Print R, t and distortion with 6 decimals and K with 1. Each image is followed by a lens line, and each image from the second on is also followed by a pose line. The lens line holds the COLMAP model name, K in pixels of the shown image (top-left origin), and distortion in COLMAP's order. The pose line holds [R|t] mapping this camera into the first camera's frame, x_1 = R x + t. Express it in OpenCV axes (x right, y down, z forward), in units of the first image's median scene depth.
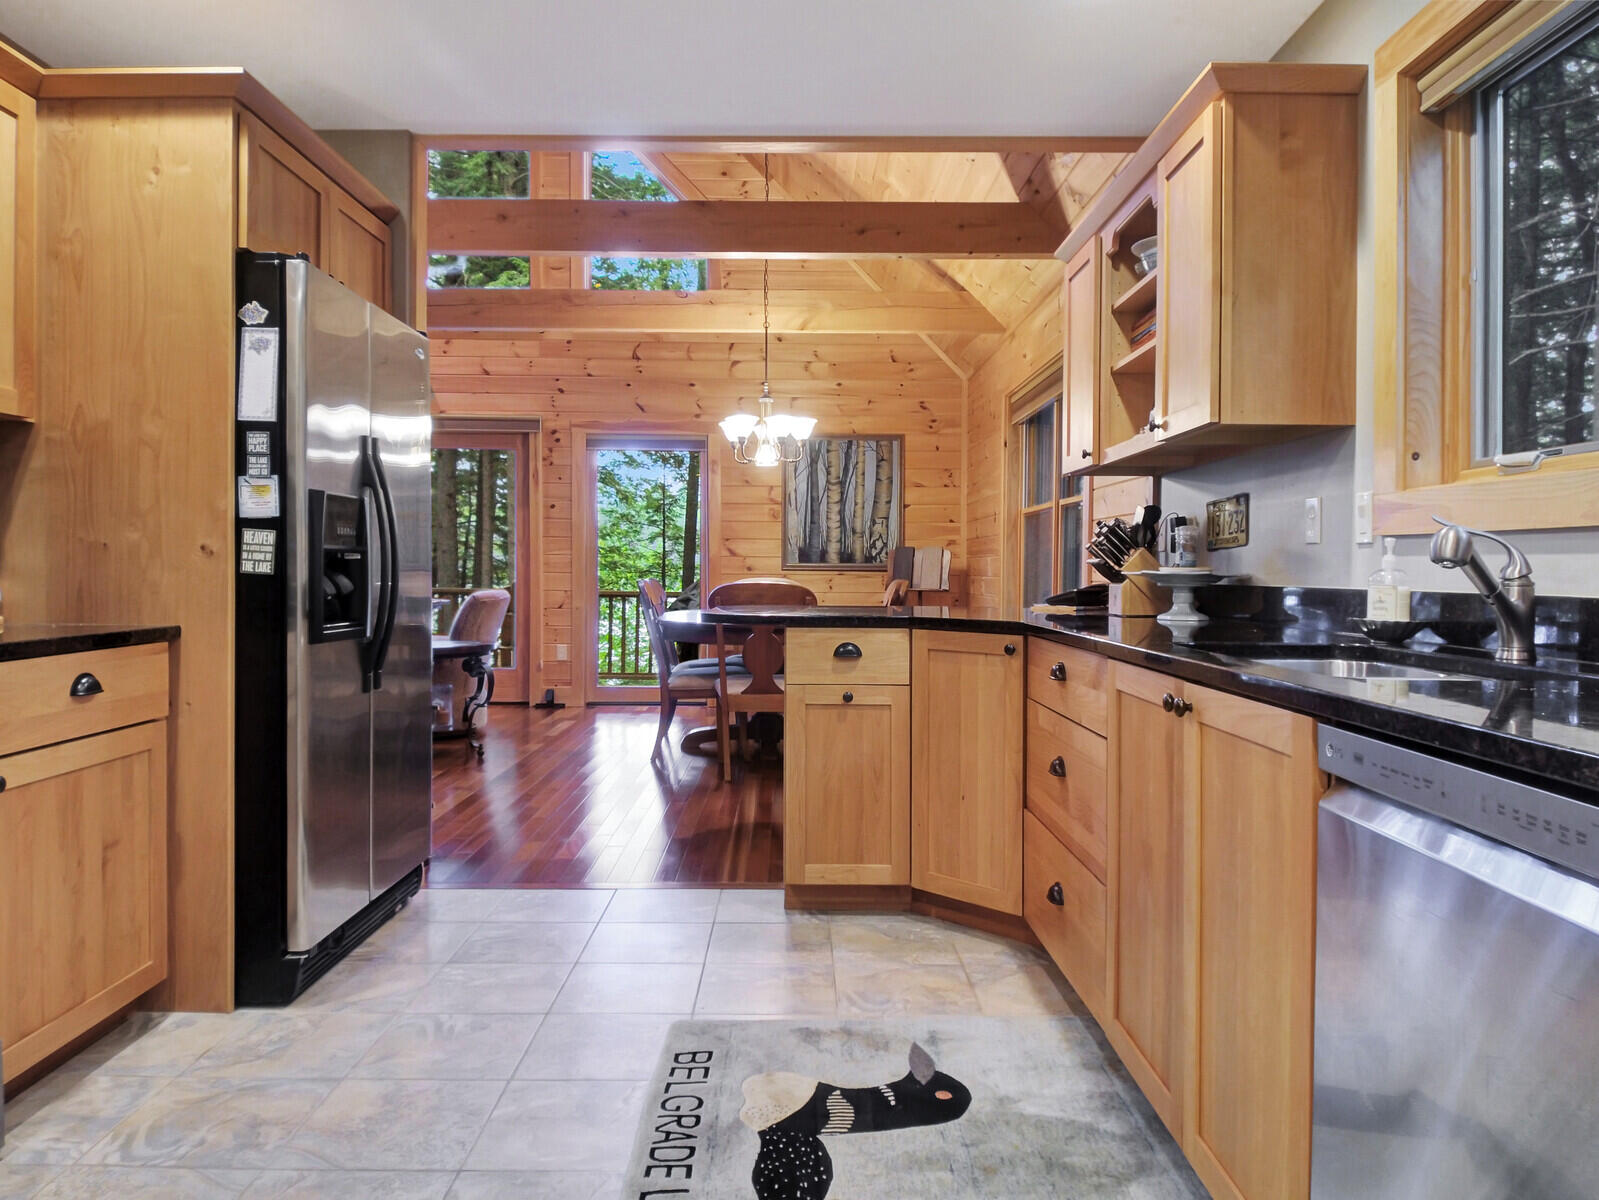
lens RADIAL K [[1135.0, 0, 799.0], [0, 1135.0, 589.4], [0, 0, 1]] dist [-0.000231, 0.000213]
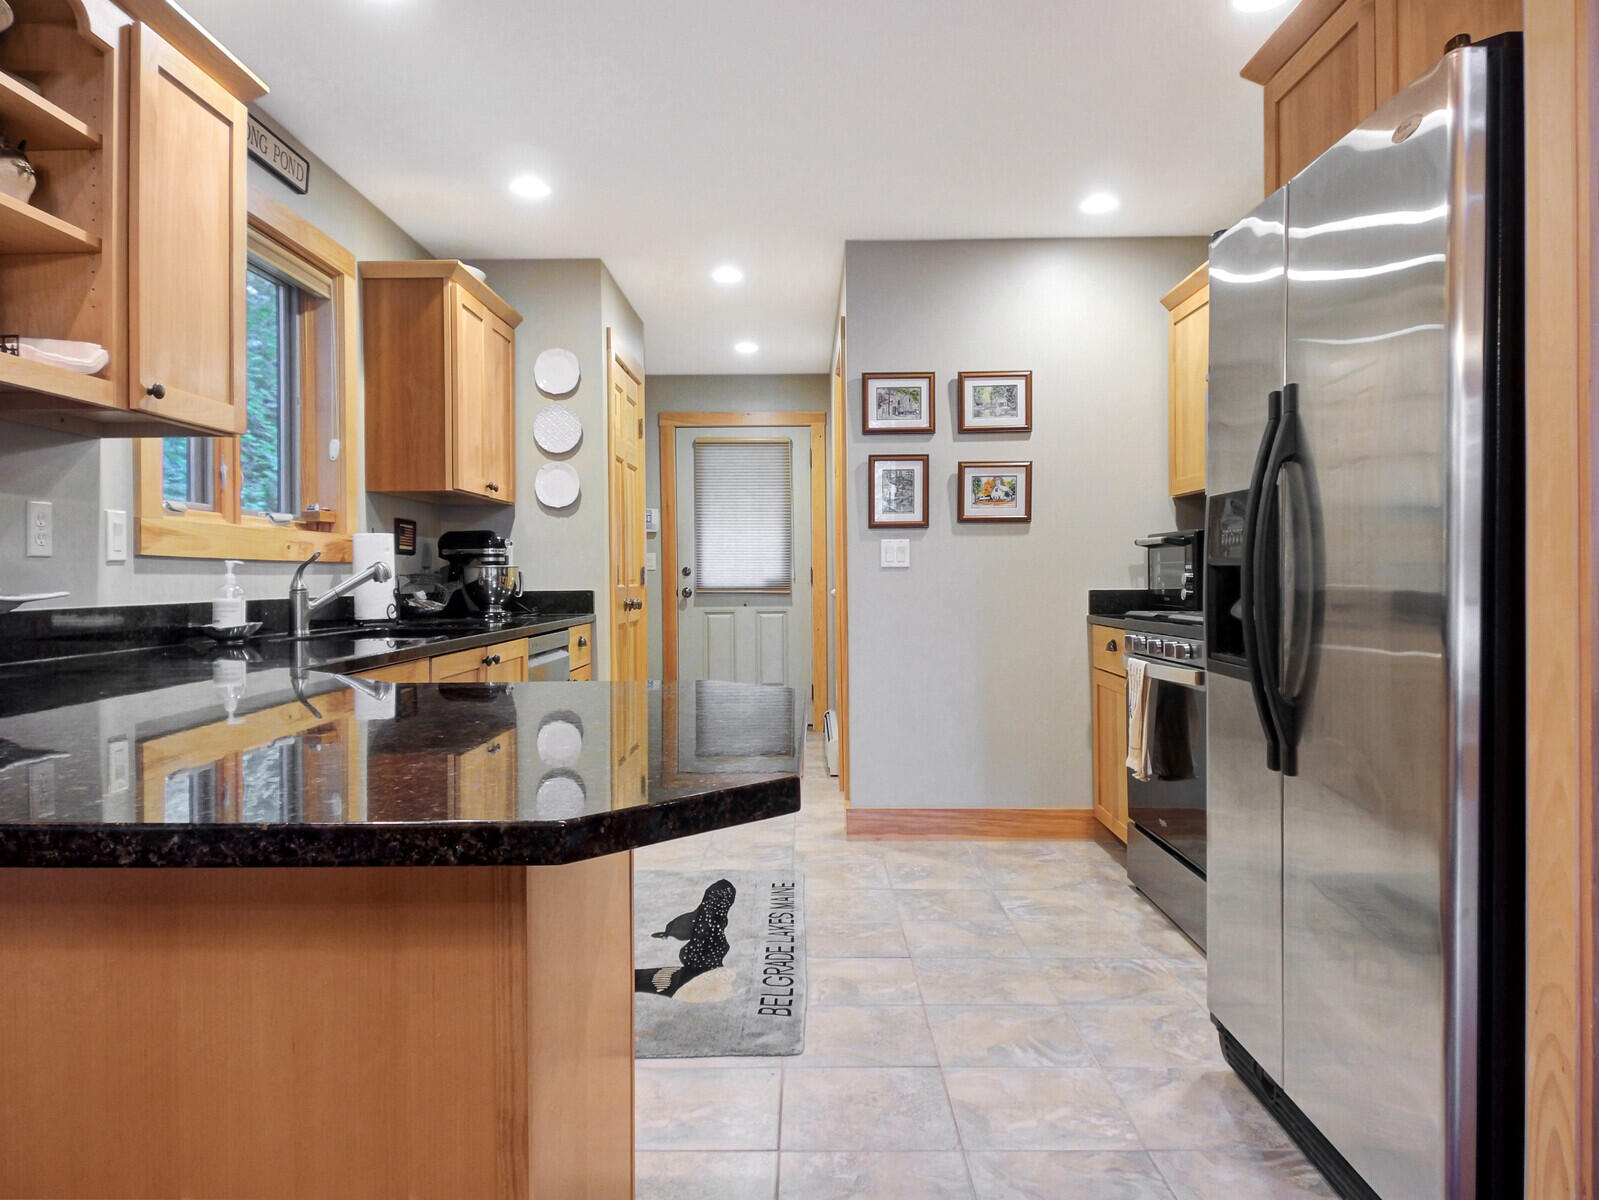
lens RADIAL K [[1135.0, 0, 799.3], [0, 1135.0, 590.8], [0, 0, 1]] dist [-0.000231, 0.000213]
pose [[-0.999942, 0.000100, 0.010727, -0.139728], [0.000448, 0.999472, 0.032493, -0.052842], [-0.010718, 0.032496, -0.999414, 2.285432]]
